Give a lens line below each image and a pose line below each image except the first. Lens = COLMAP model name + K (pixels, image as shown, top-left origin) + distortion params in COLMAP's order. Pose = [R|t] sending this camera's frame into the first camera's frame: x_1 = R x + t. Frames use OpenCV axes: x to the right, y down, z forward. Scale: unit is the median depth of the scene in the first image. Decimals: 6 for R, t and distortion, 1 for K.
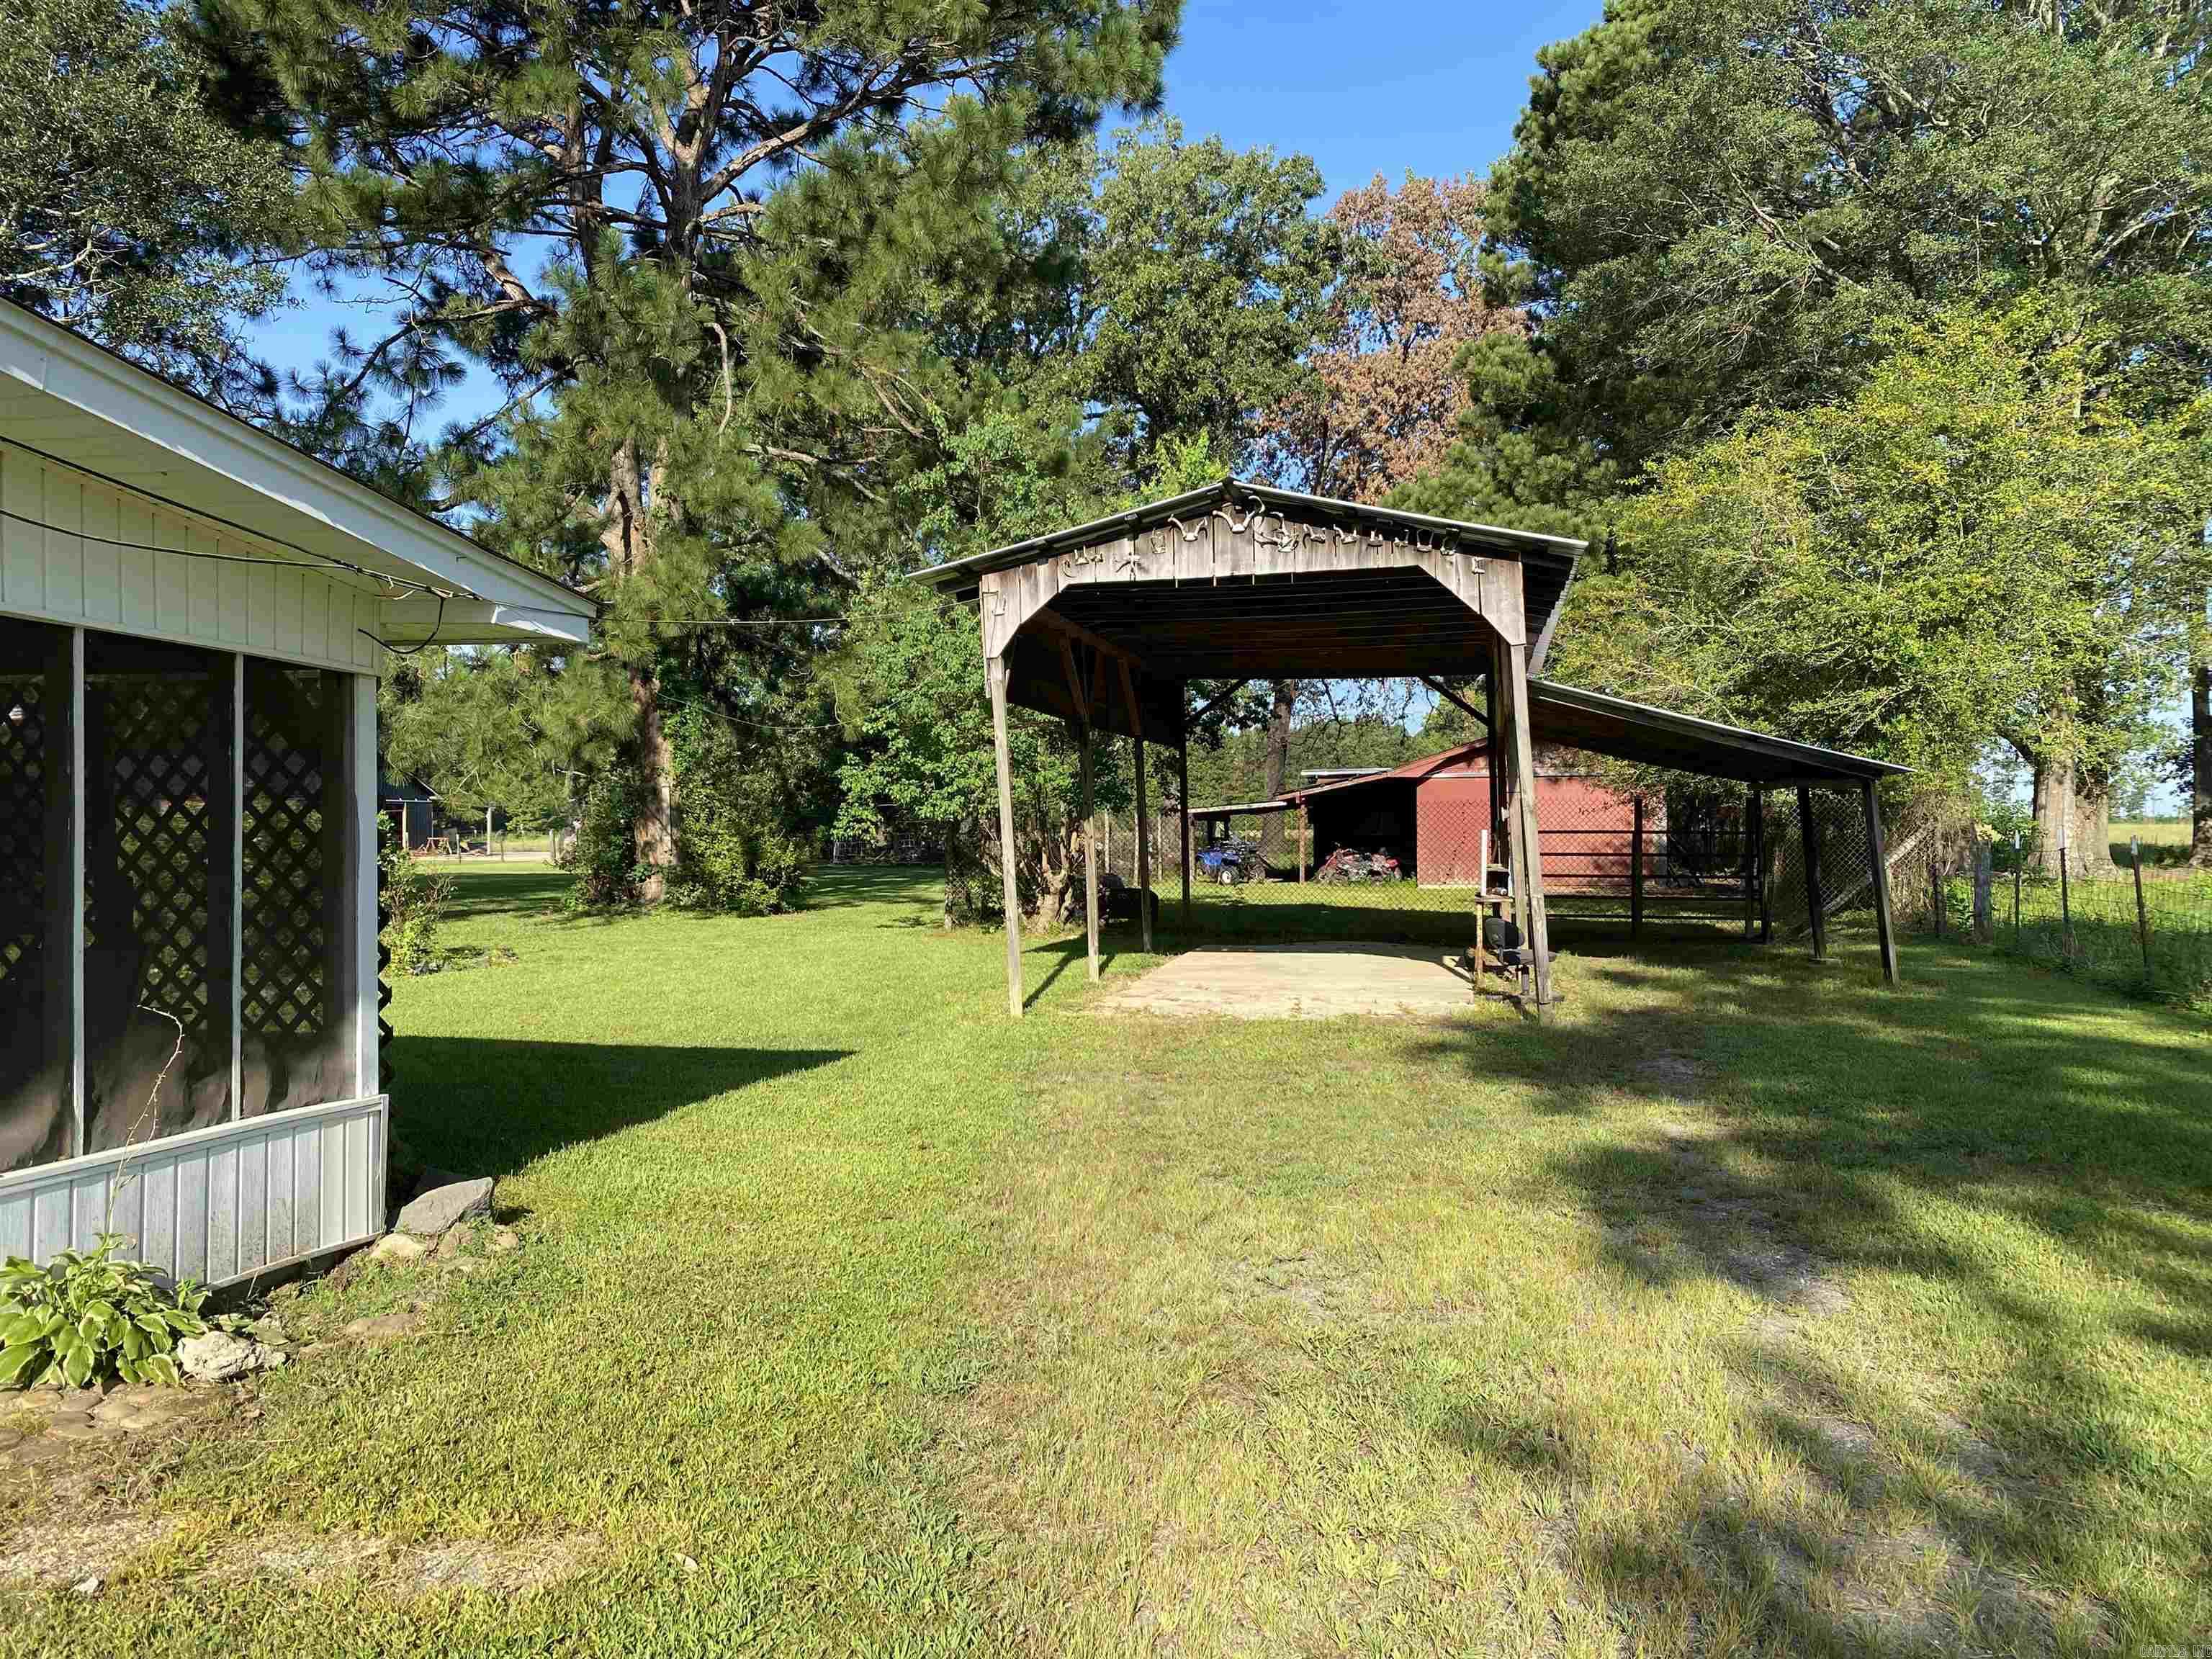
lens RADIAL K [[1719.6, 0, 1089.5], [0, 1719.6, 833.7], [0, 0, 1]] dist [0.064328, -0.060401]
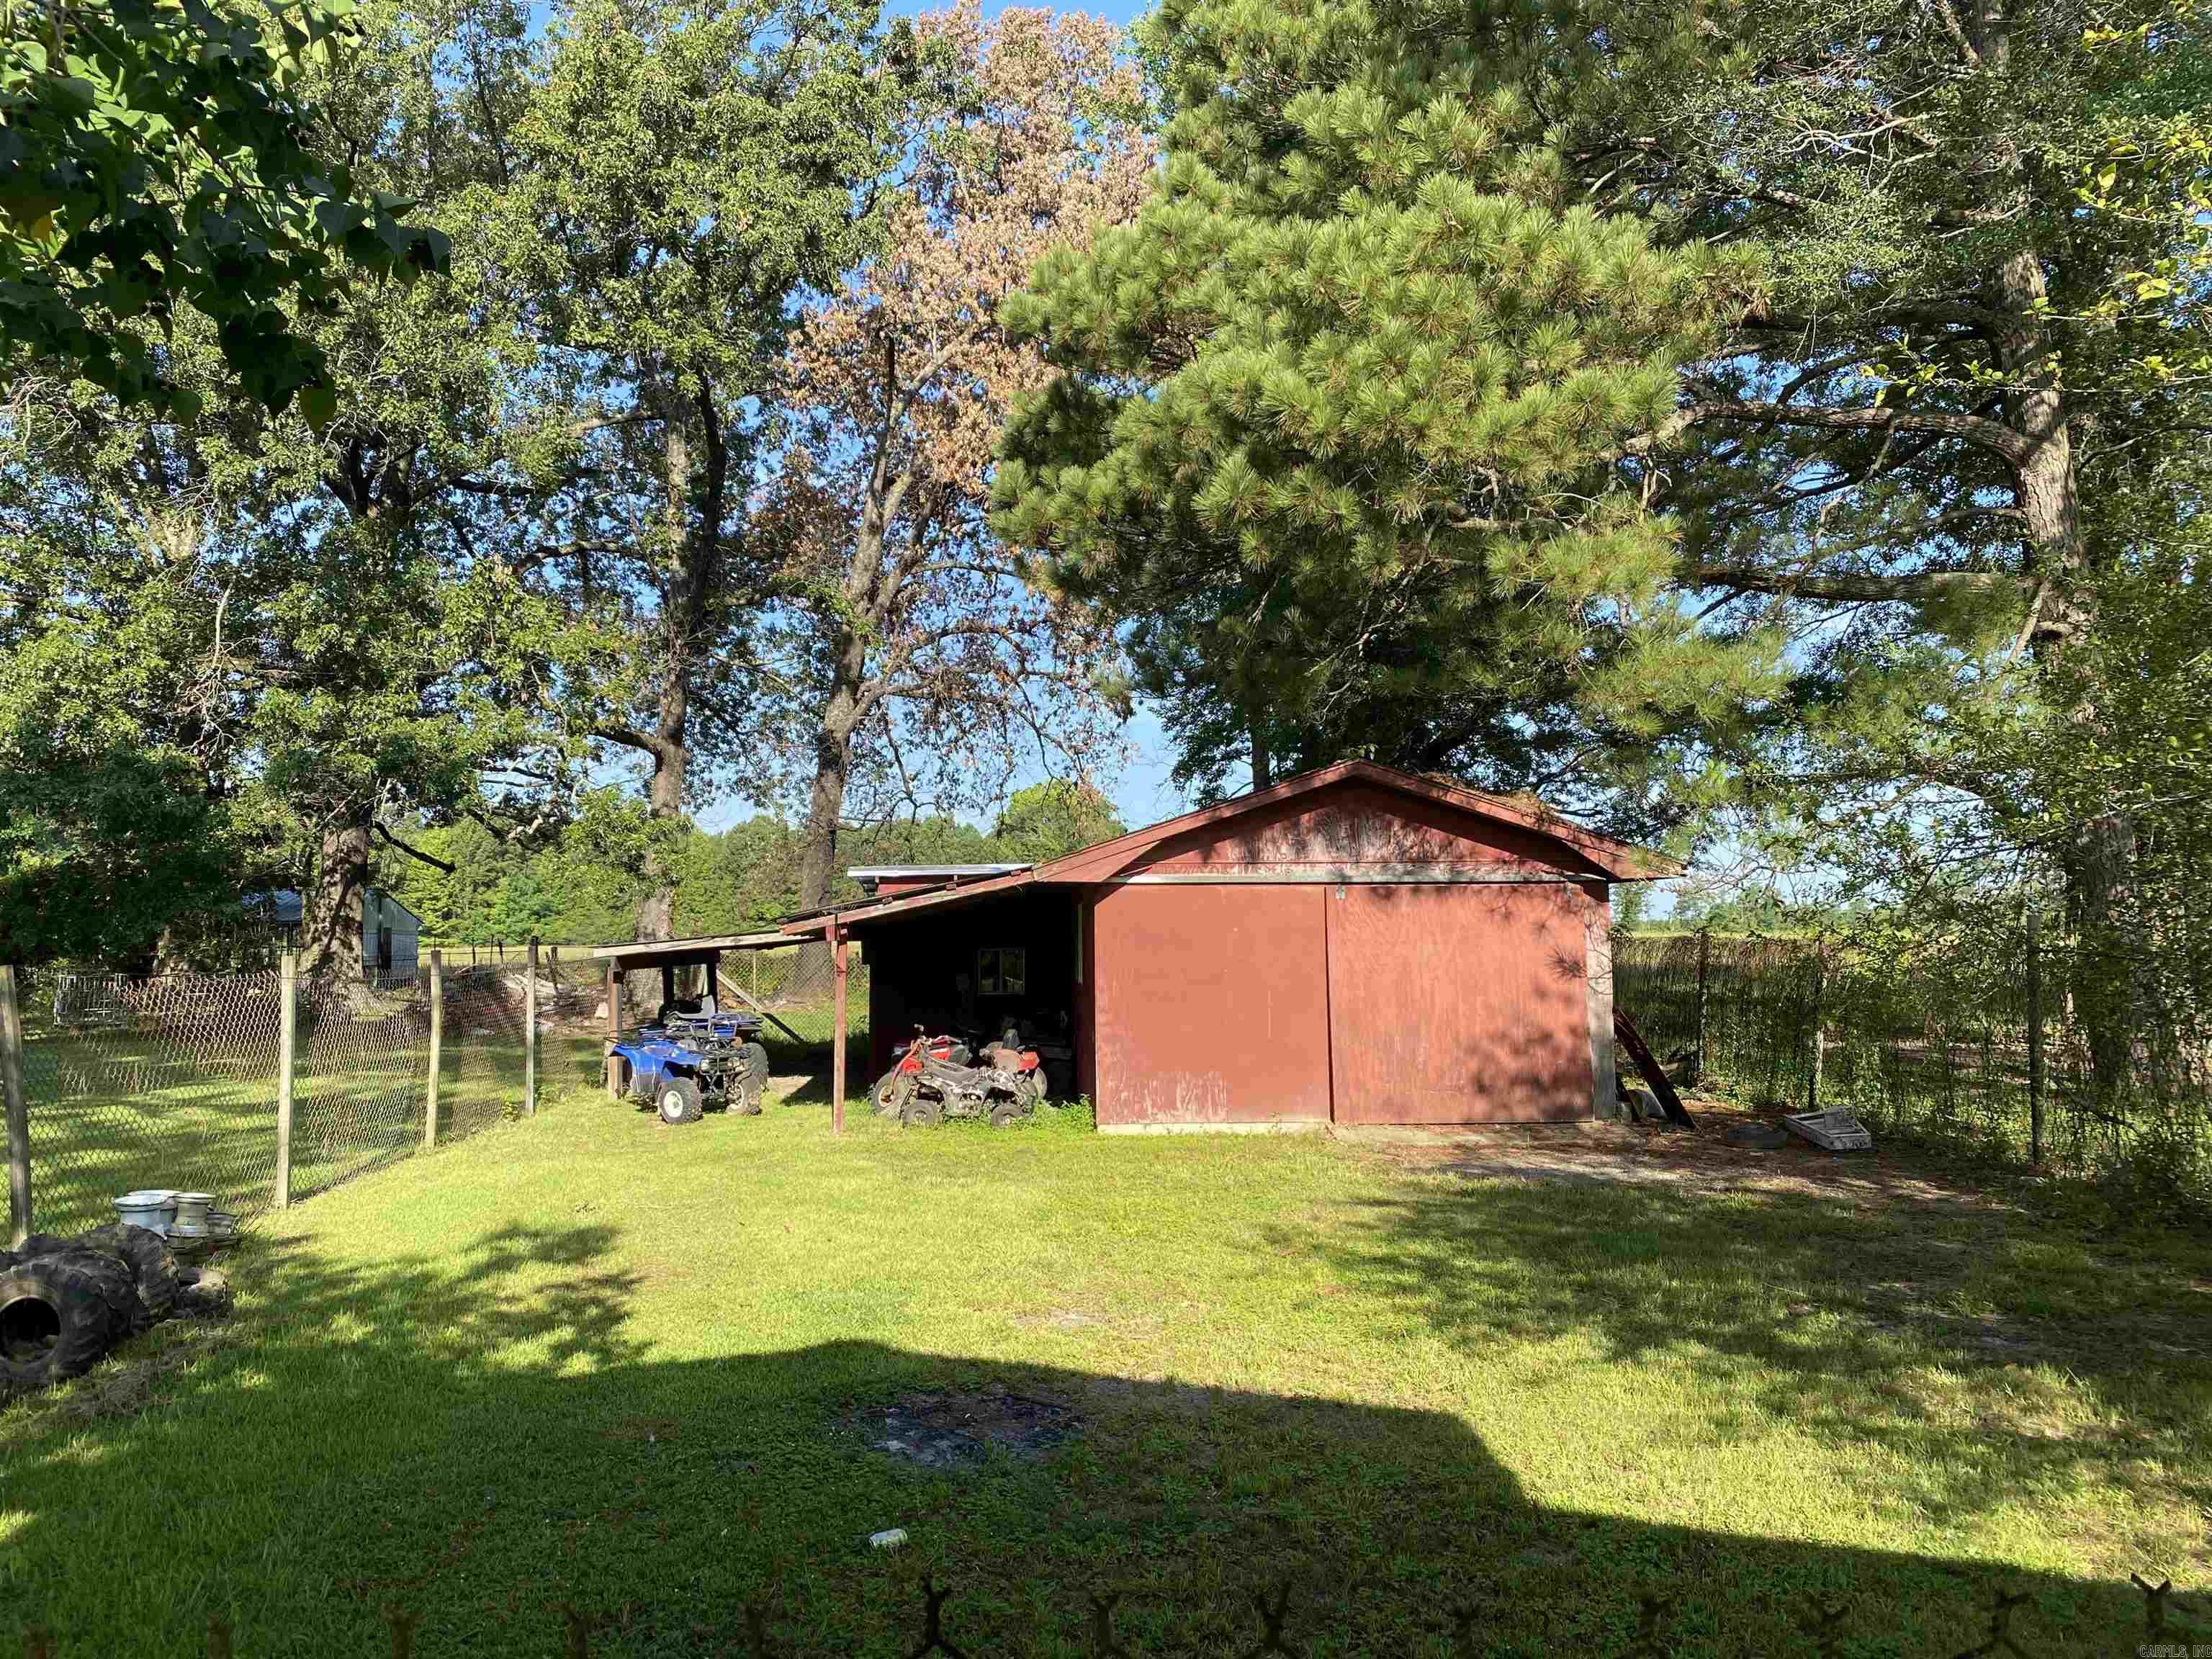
lens RADIAL K [[1719.6, 0, 1092.2], [0, 1719.6, 831.6], [0, 0, 1]] dist [0.064328, -0.060401]
pose [[0.968723, 0.009456, 0.247966, 0.072876], [0.005643, 0.998176, -0.060111, -0.018049], [-0.248082, 0.059630, 0.966902, 0.528957]]
